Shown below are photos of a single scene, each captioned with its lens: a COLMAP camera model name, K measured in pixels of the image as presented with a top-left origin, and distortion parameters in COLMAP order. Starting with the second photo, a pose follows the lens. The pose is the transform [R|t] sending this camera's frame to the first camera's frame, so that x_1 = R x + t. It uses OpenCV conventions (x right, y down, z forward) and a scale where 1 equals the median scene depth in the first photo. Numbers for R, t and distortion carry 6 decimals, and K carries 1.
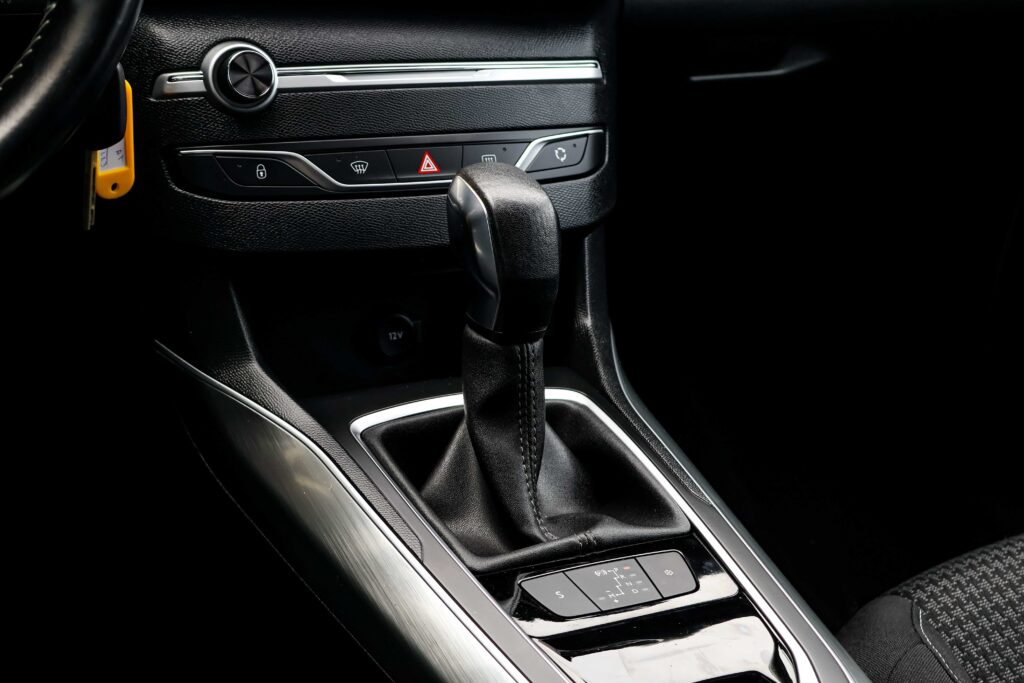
lens RADIAL K [[1934.1, 0, 512.0], [0, 1934.1, 341.5], [0, 0, 1]] dist [-0.021150, 0.026154]
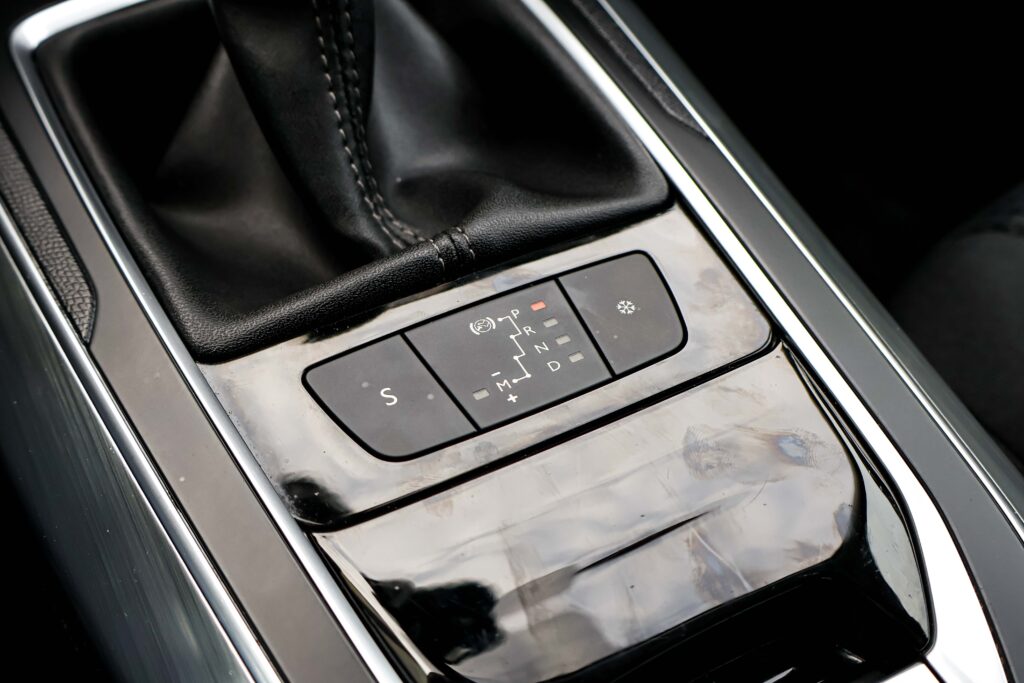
lens RADIAL K [[1061.5, 0, 512.0], [0, 1061.5, 341.5], [0, 0, 1]] dist [-0.020872, -0.002104]
pose [[0.996058, -0.060810, -0.064573, 0.067932], [0.080603, 0.924411, 0.372784, 0.025149], [0.037023, -0.376520, 0.925668, 0.734080]]
